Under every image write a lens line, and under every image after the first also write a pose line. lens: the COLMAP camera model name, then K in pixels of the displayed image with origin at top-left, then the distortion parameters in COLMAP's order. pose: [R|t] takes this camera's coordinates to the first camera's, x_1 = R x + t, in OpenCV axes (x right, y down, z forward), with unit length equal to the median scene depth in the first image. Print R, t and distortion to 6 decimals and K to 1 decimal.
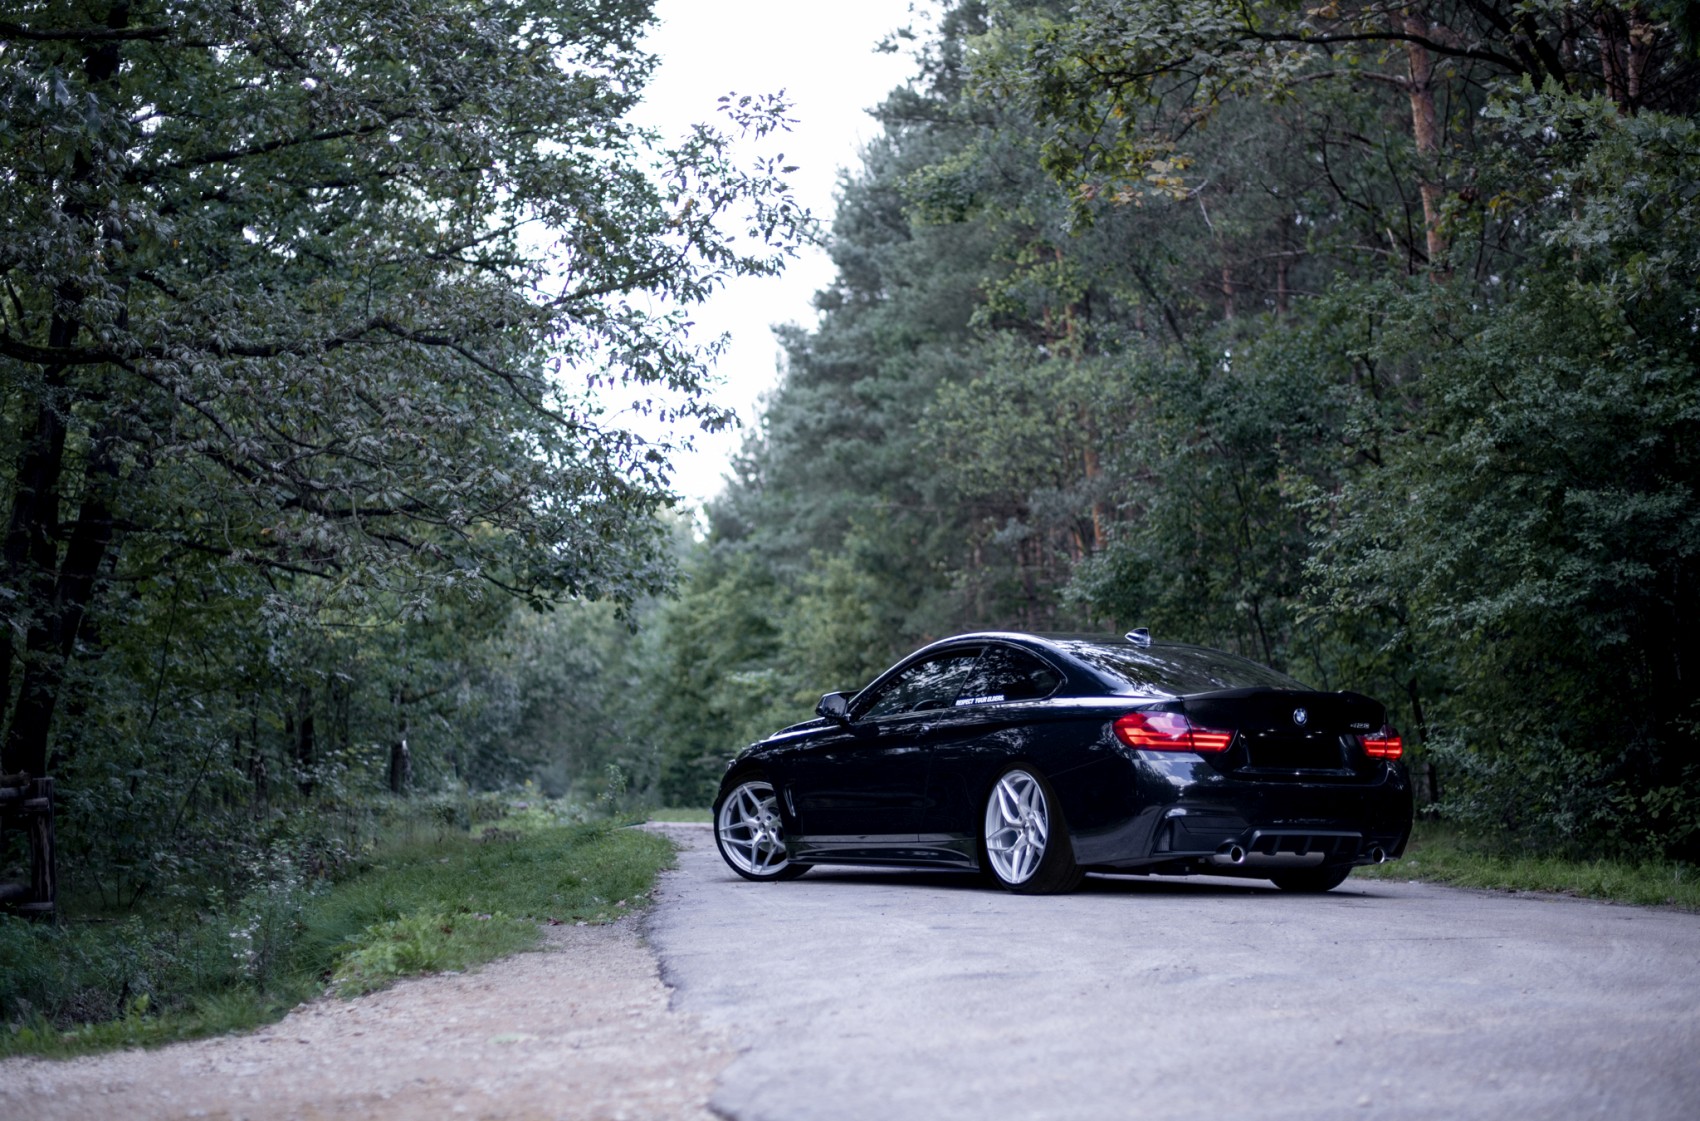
lens RADIAL K [[2506.2, 0, 846.4], [0, 2506.2, 750.9], [0, 0, 1]] dist [-0.095868, -0.028728]
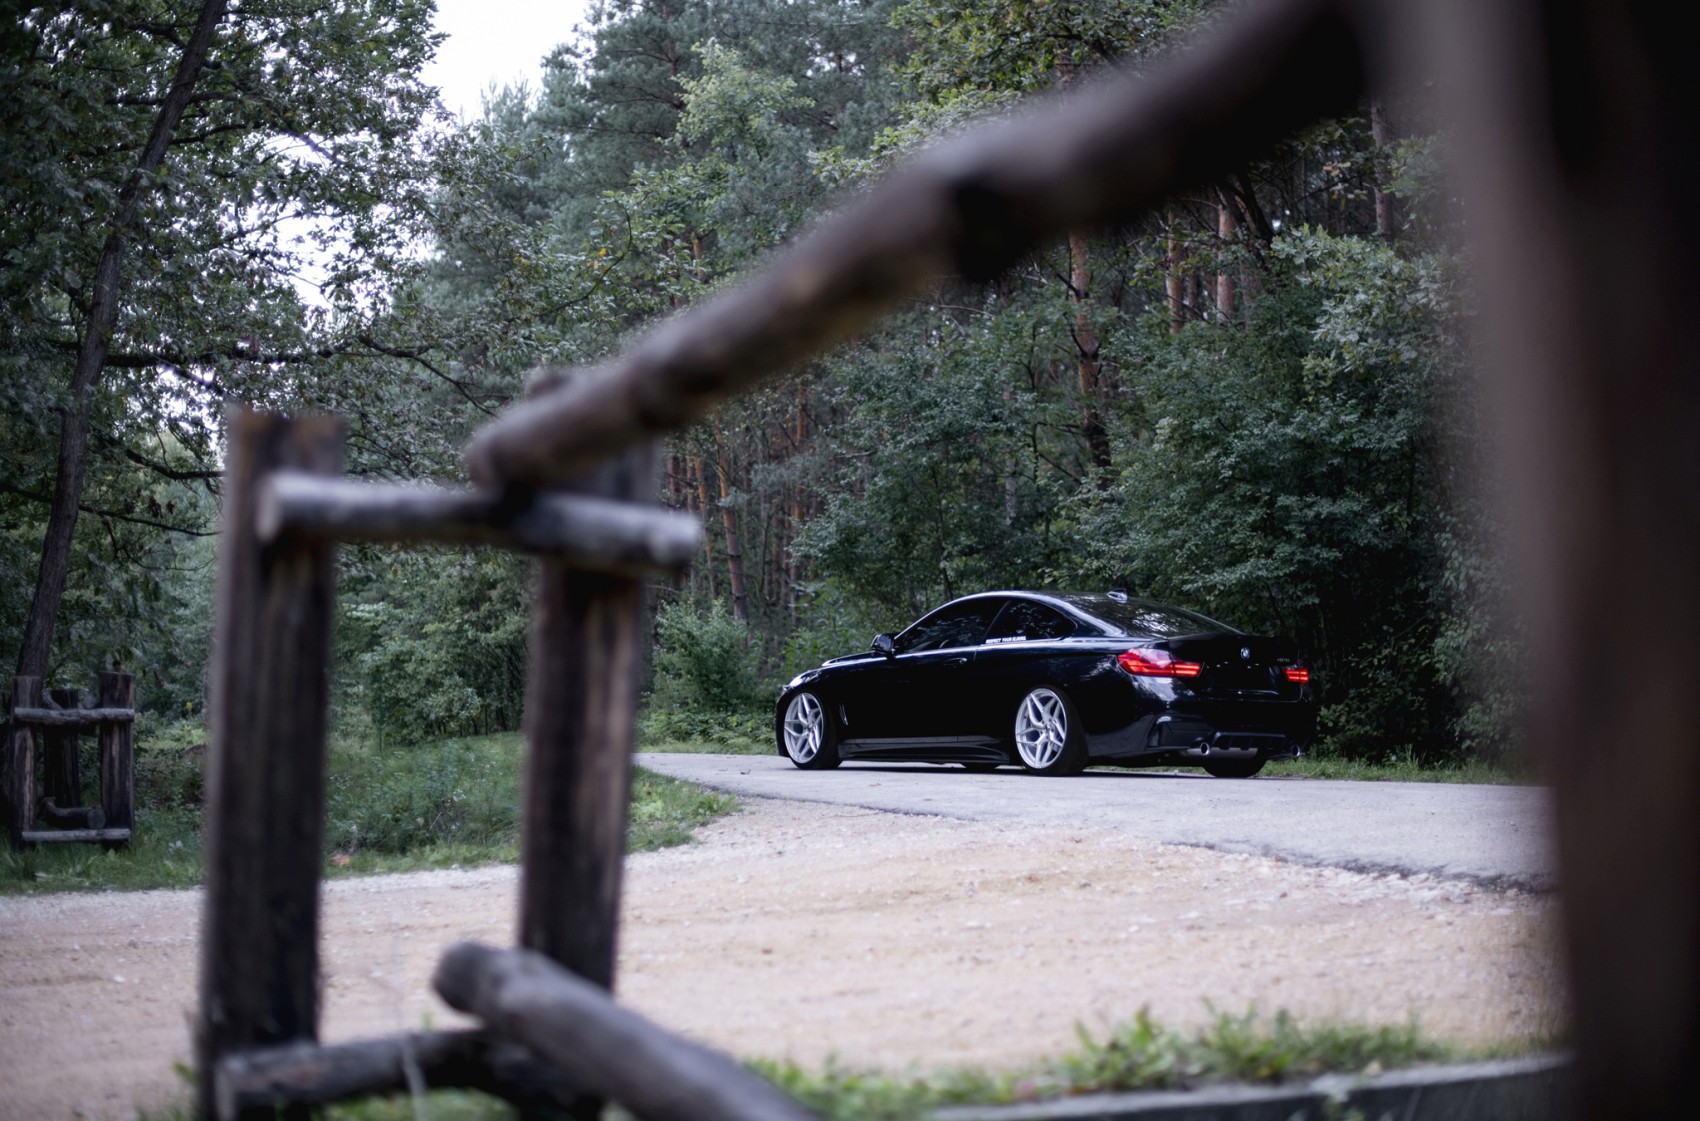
lens RADIAL K [[2441.8, 0, 852.6], [0, 2441.8, 706.4], [0, 0, 1]] dist [-0.122463, 0.026150]
pose [[0.975985, 0.001486, 0.217834, -0.203676], [-0.003288, 0.999963, 0.007912, 0.003977], [-0.217814, -0.008438, 0.975954, -0.244854]]
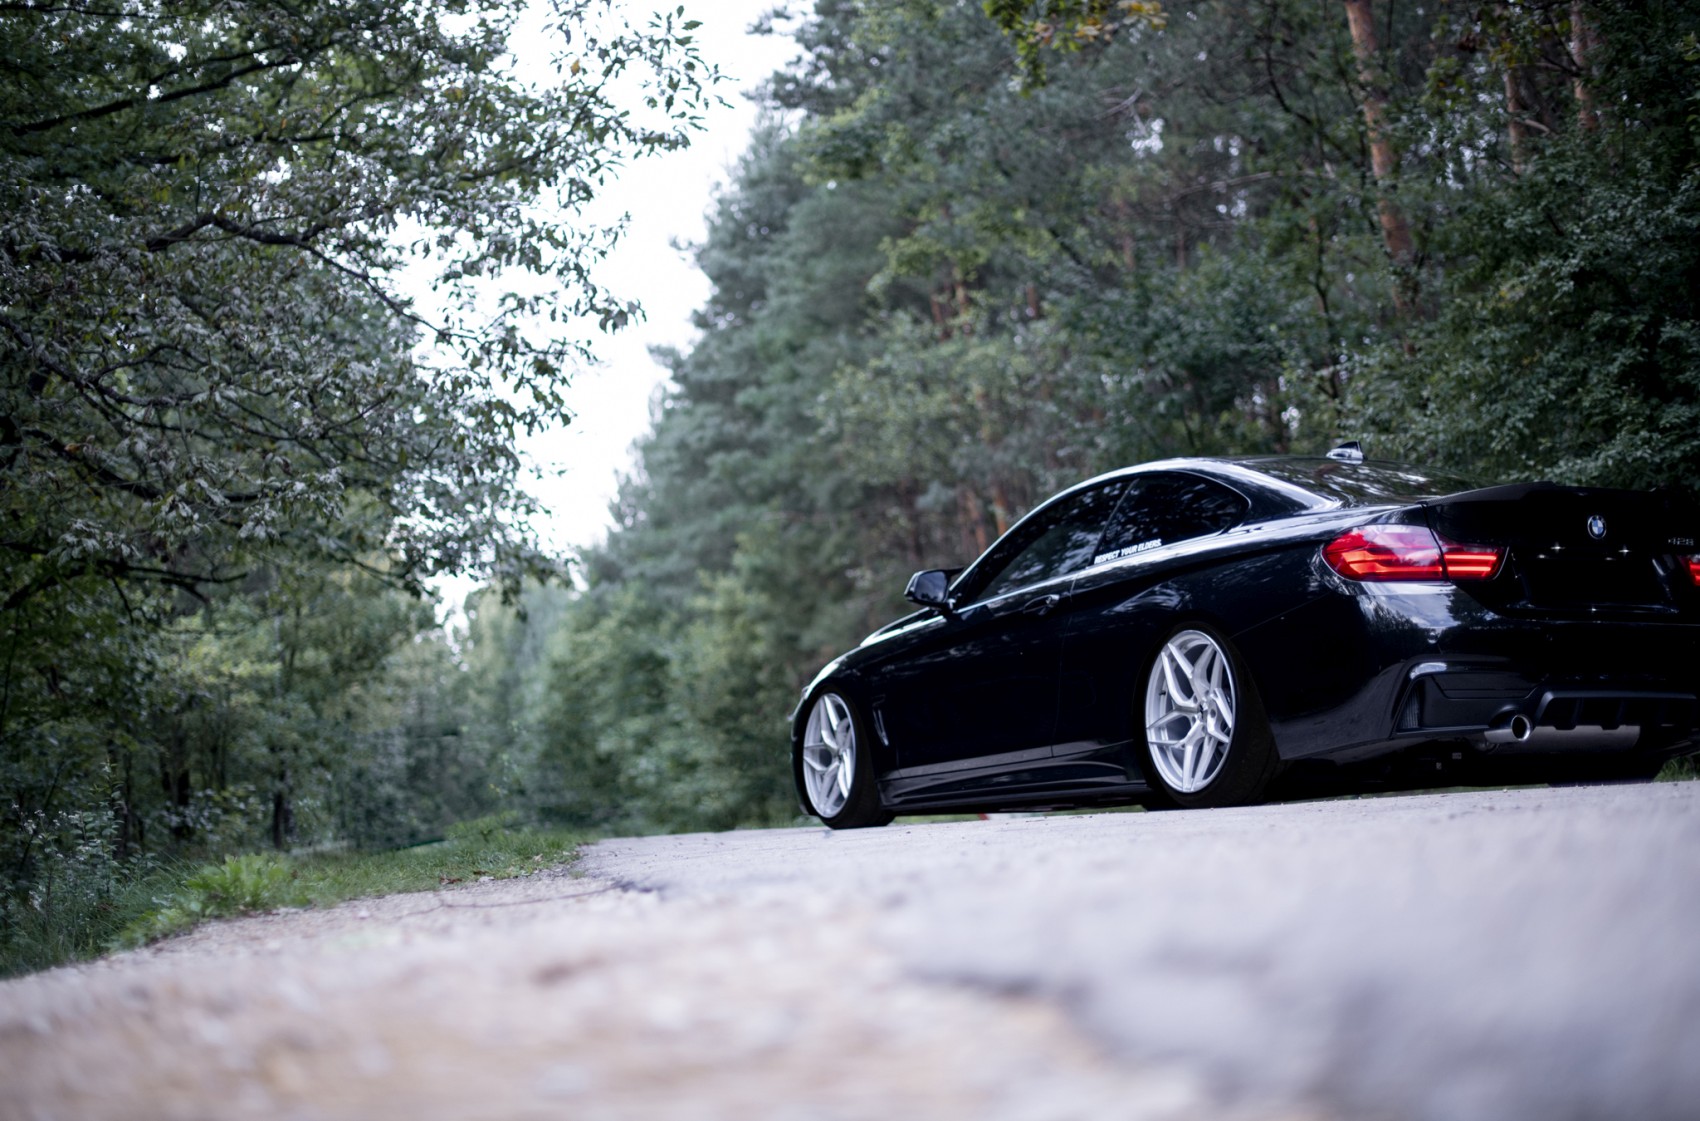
lens RADIAL K [[2441.8, 0, 852.6], [0, 2441.8, 706.4], [0, 0, 1]] dist [-0.122463, 0.026150]
pose [[0.997570, -0.045234, 0.052987, -0.022079], [0.047297, 0.998145, -0.038337, 0.032865], [-0.051155, 0.040750, 0.997859, 0.182210]]
